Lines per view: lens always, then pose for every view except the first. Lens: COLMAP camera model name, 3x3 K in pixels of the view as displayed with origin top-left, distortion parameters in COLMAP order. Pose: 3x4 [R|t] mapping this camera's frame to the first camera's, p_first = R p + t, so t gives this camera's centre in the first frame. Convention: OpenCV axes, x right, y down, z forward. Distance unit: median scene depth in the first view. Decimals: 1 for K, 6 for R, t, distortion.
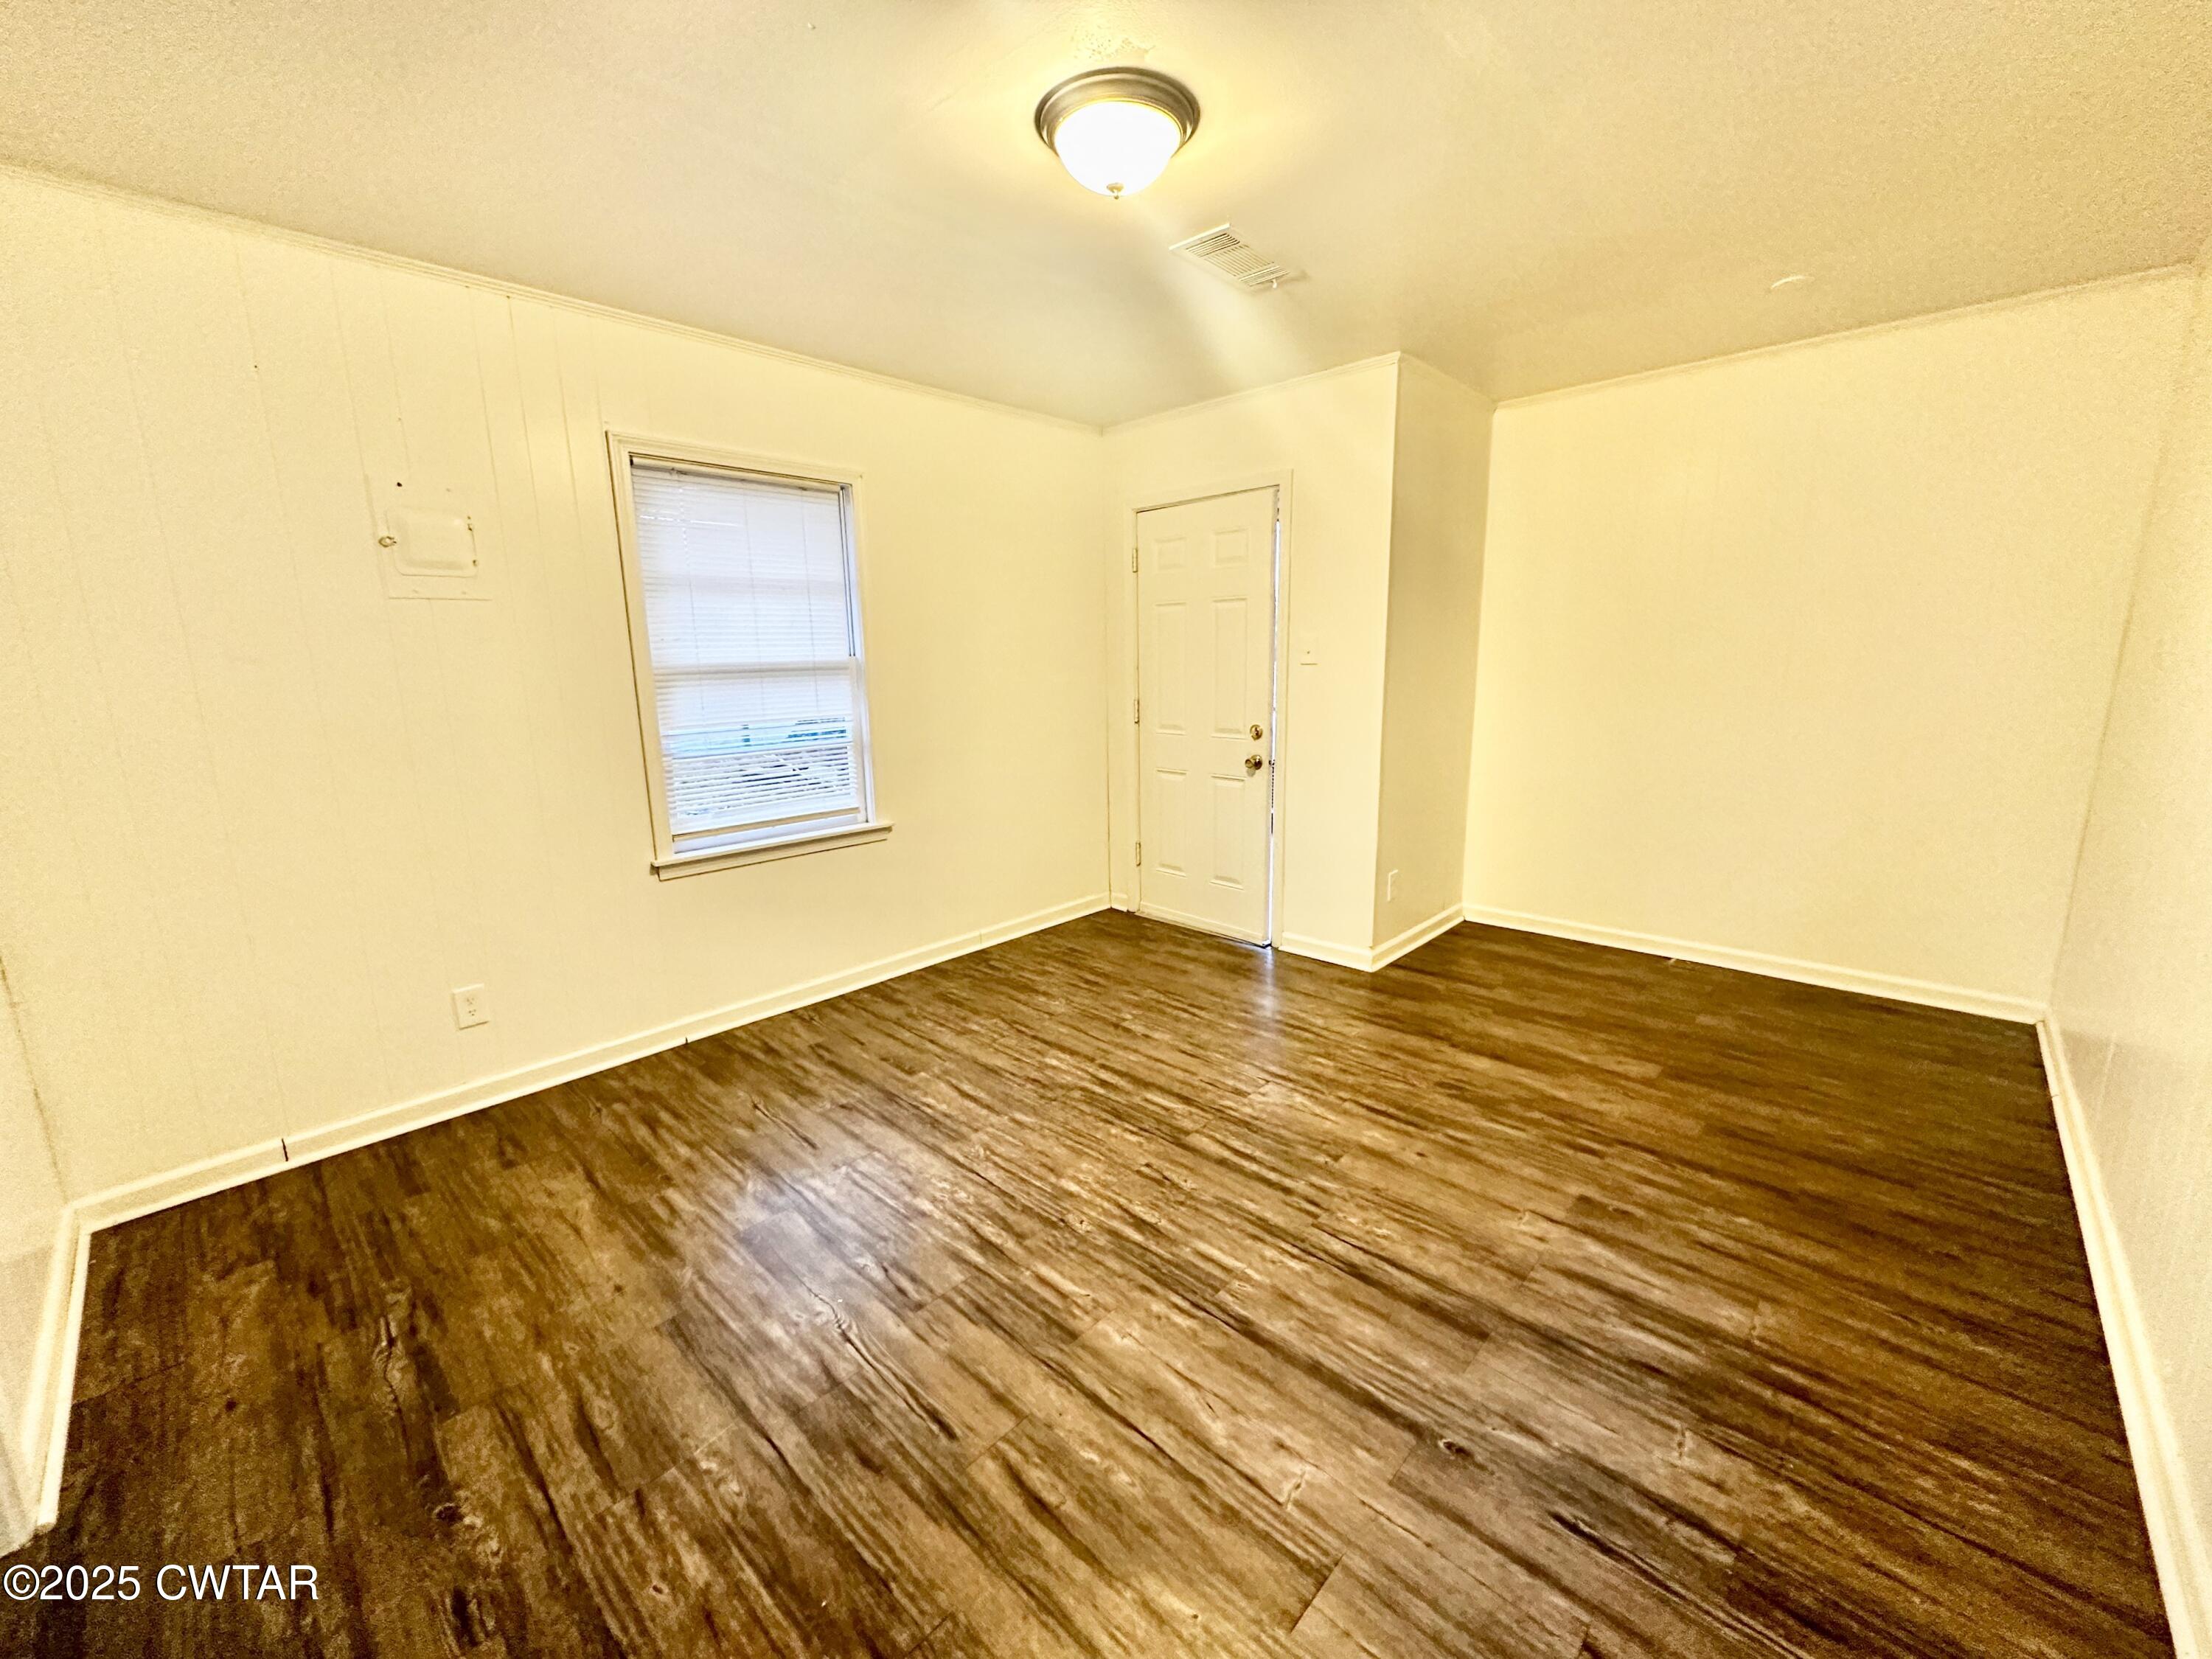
lens RADIAL K [[879.3, 0, 1107.6], [0, 879.3, 826.7], [0, 0, 1]] dist [-0.004069, 0.001079]
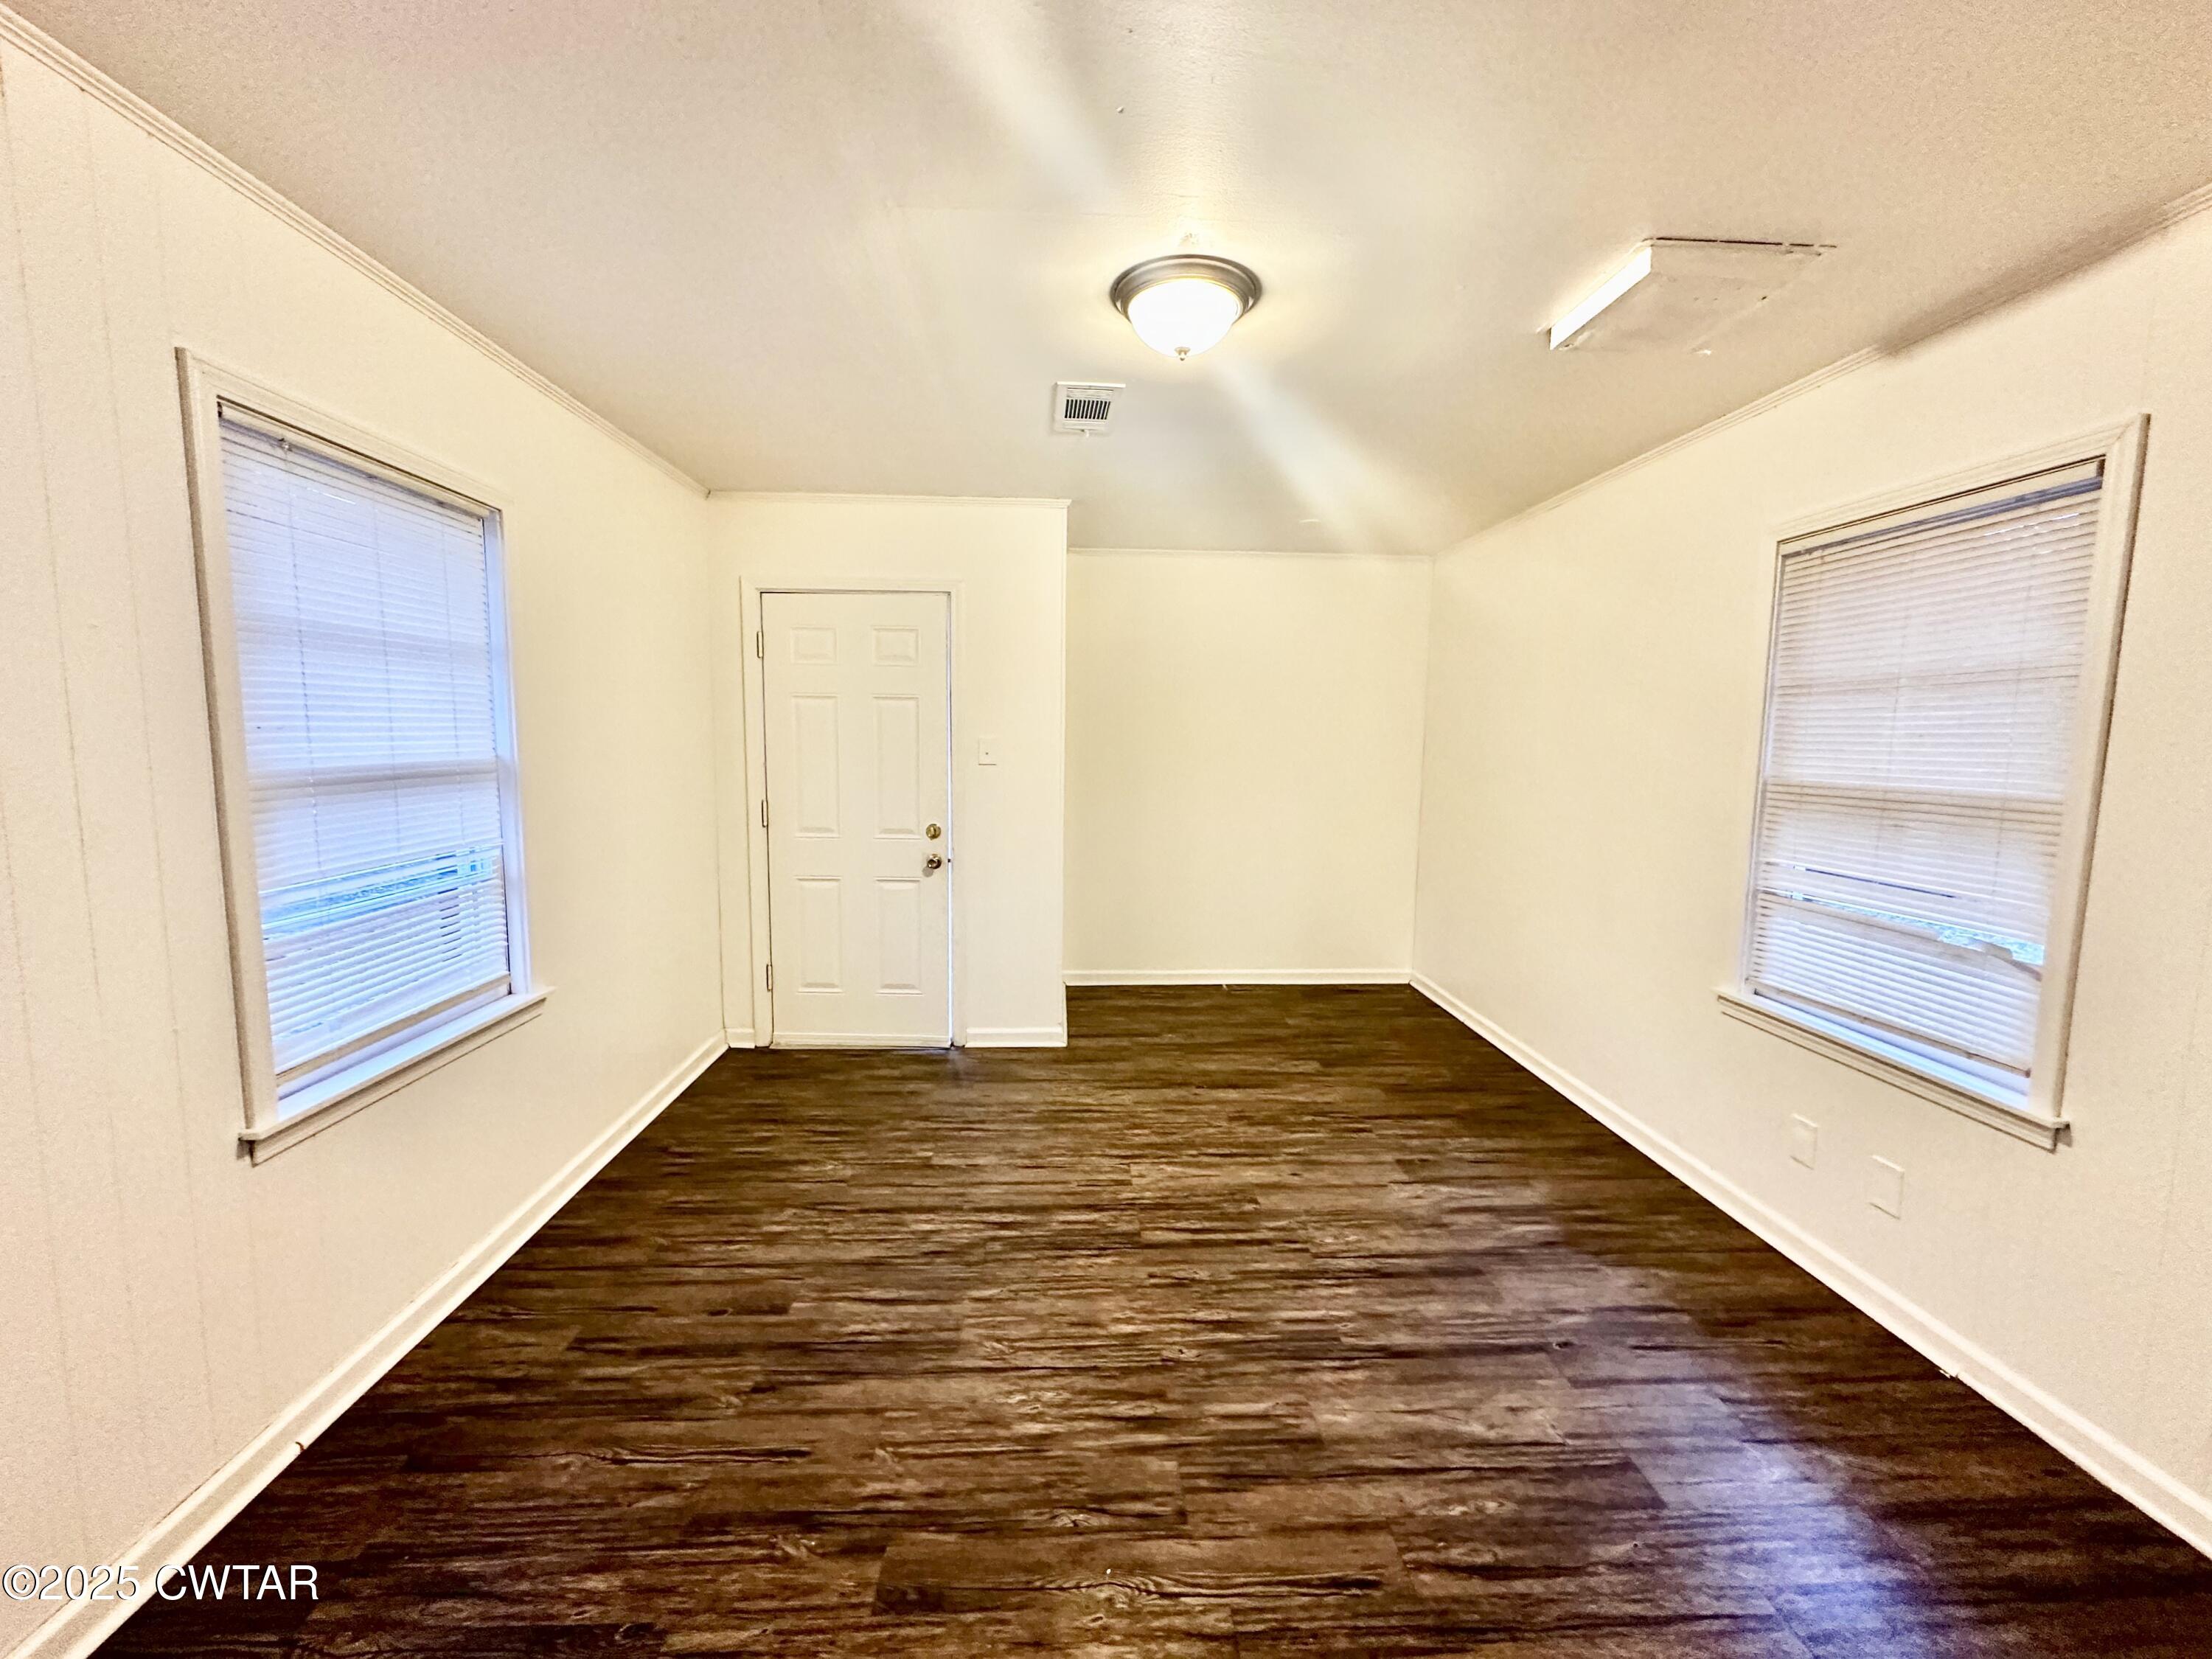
lens RADIAL K [[879.3, 0, 1105.5], [0, 879.3, 824.2], [0, 0, 1]] dist [-0.004069, 0.001079]
pose [[0.692667, -0.046960, 0.719727, -0.667414], [0.112824, 0.992648, -0.043815, -0.081942], [-0.712379, 0.111551, 0.692873, 0.288371]]
